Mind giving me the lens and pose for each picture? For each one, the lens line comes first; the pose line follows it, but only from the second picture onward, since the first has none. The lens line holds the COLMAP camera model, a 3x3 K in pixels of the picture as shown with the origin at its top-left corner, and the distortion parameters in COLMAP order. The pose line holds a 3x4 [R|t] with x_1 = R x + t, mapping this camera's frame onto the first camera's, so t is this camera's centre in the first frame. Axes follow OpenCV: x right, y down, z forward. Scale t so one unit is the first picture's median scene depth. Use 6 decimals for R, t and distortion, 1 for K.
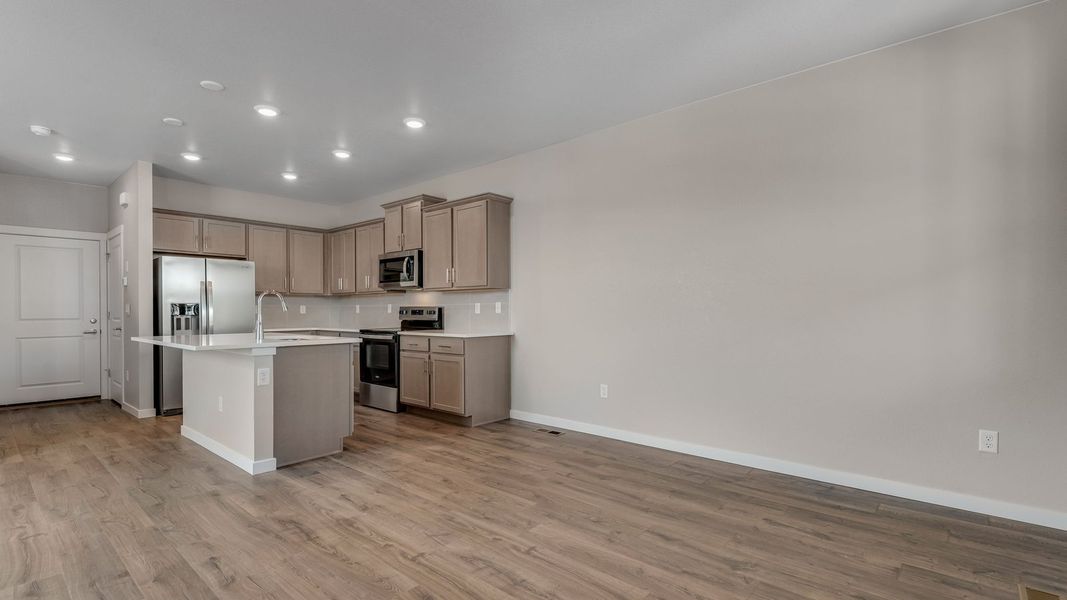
lens RADIAL K [[473.9, 0, 533.4], [0, 473.9, 317.0], [0, 0, 1]] dist [0.014734, -0.000513]
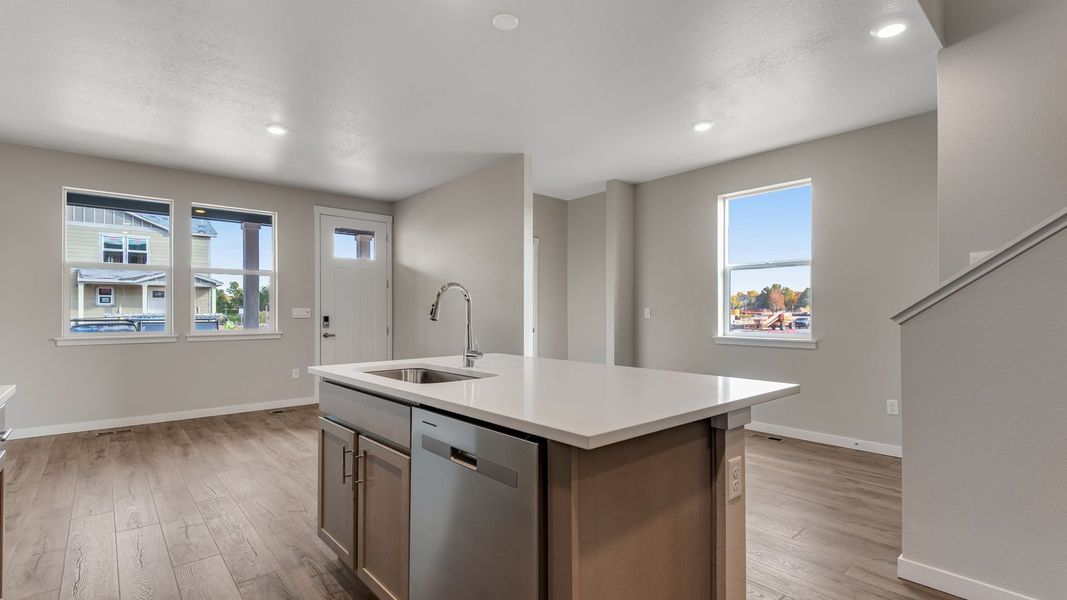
lens RADIAL K [[495.0, 0, 521.6], [0, 495.0, 301.9], [0, 0, 1]] dist [0.013786, -0.000344]
pose [[-0.985788, 0.006869, 0.167851, -0.842251], [0.006767, 0.999976, -0.001178, -0.041708], [-0.167855, -0.000026, -0.985812, 1.804737]]
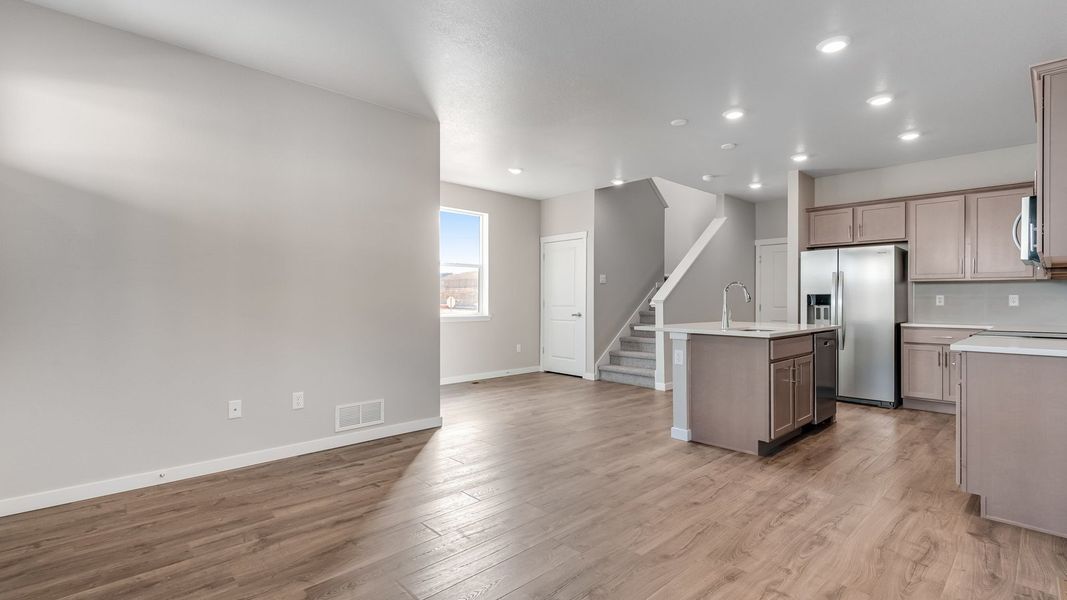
lens RADIAL K [[492.4, 0, 509.7], [0, 492.4, 299.5], [0, 0, 1]] dist [-0.012446, -0.000229]
pose [[-0.137671, -0.000511, -0.990478, 0.681264], [-0.017031, 0.999853, 0.001852, -0.011157], [0.990332, 0.017123, -0.137660, 0.747356]]
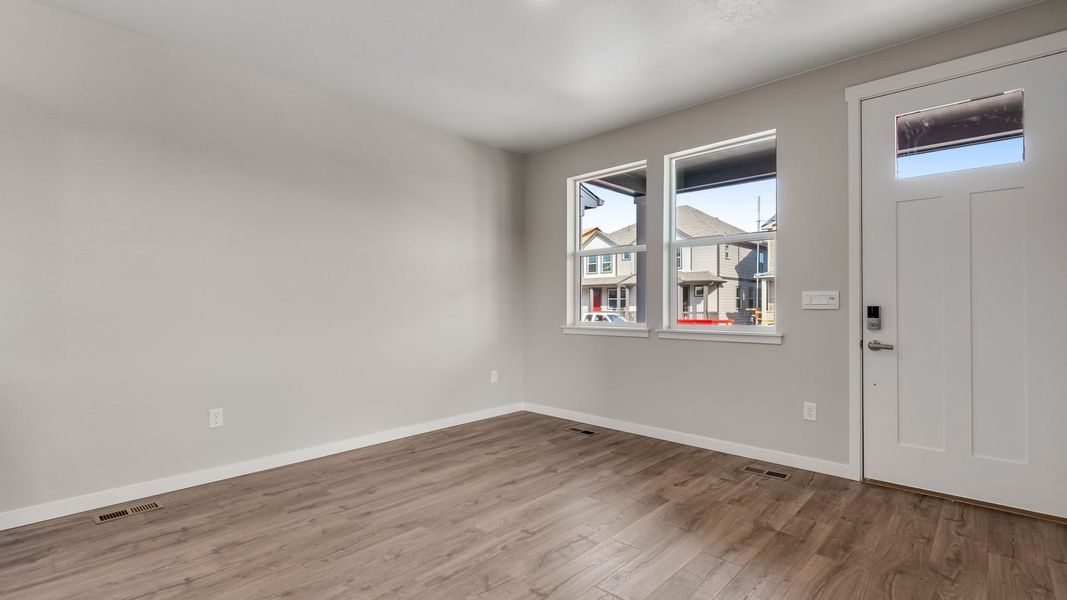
lens RADIAL K [[495.0, 0, 521.6], [0, 495.0, 301.9], [0, 0, 1]] dist [0.013786, -0.000344]
pose [[0.051560, 0.004907, 0.998658, -0.743384], [0.015803, 0.999859, -0.005729, -0.006839], [-0.998545, 0.016077, 0.051475, 0.640572]]
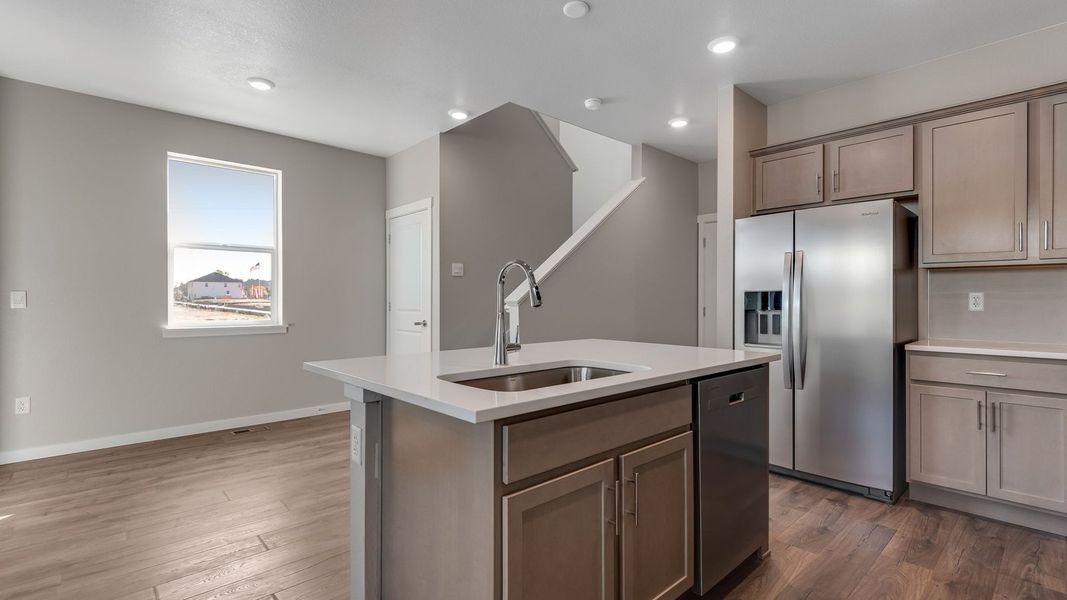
lens RADIAL K [[482.6, 0, 527.4], [0, 482.6, 300.4], [0, 0, 1]] dist [-0.001718, -0.000683]
pose [[-0.131245, -0.000310, -0.991350, -0.123078], [-0.016300, 0.999865, 0.001845, -0.020075], [0.991216, 0.016402, -0.131233, 1.231292]]
